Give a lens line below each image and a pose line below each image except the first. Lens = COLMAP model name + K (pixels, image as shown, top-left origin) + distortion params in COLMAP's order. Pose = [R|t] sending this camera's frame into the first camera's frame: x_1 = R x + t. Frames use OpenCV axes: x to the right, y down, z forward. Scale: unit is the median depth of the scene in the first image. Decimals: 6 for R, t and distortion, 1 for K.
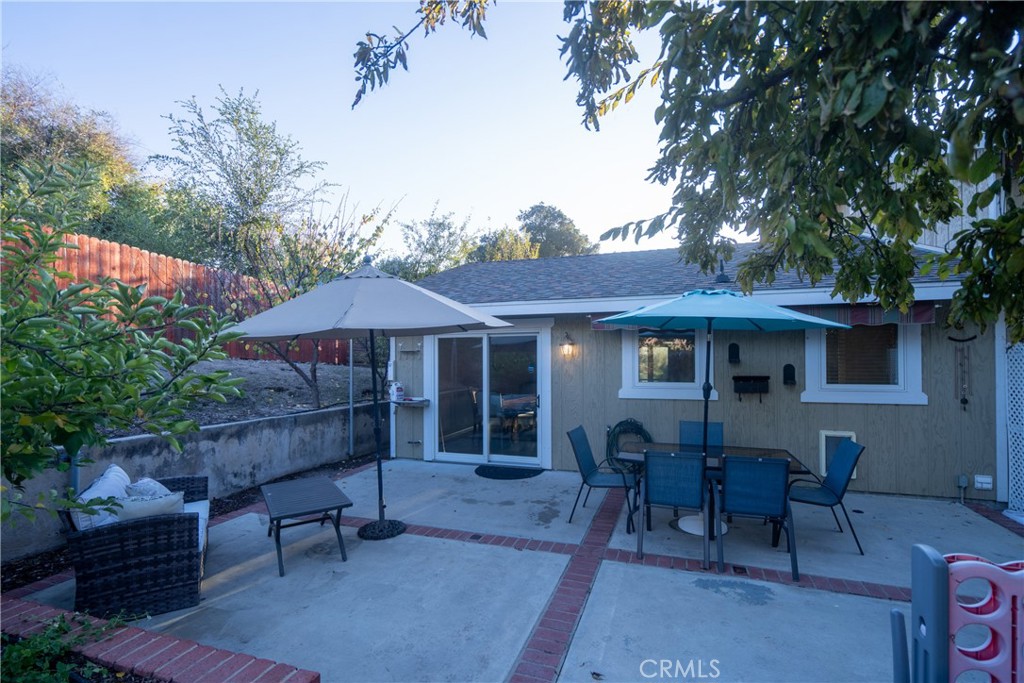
lens RADIAL K [[474.8, 0, 512.0], [0, 474.8, 346.7], [0, 0, 1]] dist [0.001878, 0.000118]
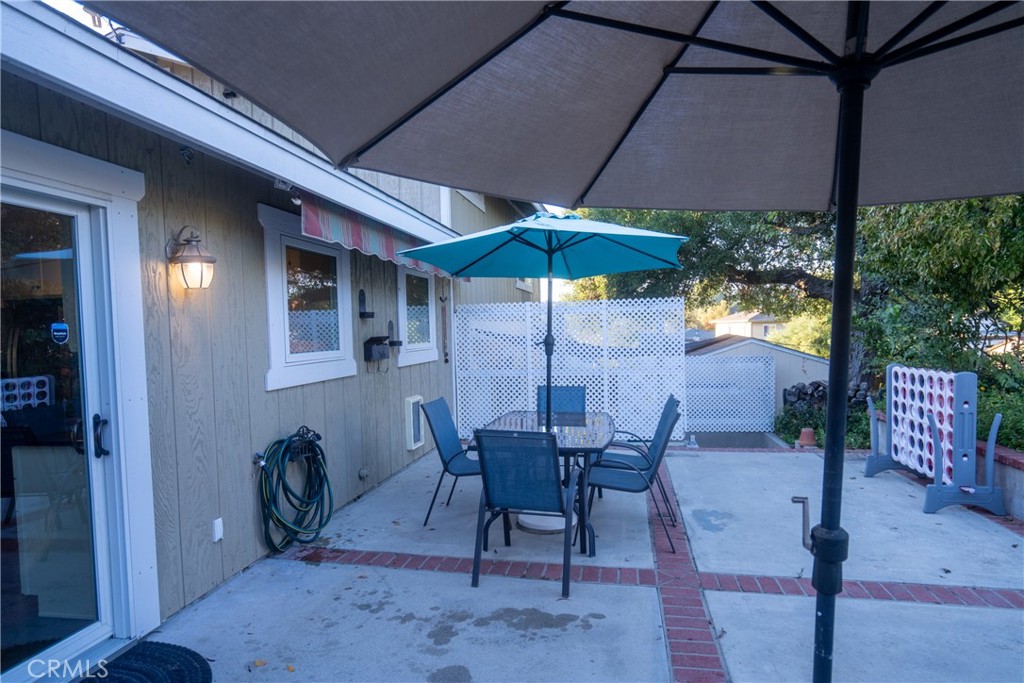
lens RADIAL K [[598.6, 0, 513.2], [0, 598.6, 337.8], [0, 0, 1]] dist [-0.020307, -0.000195]
pose [[-0.161190, 0.000420, 0.986923, -0.523625], [0.008092, 0.999967, 0.000896, 0.077175], [-0.986890, 0.008131, -0.161188, 1.147570]]
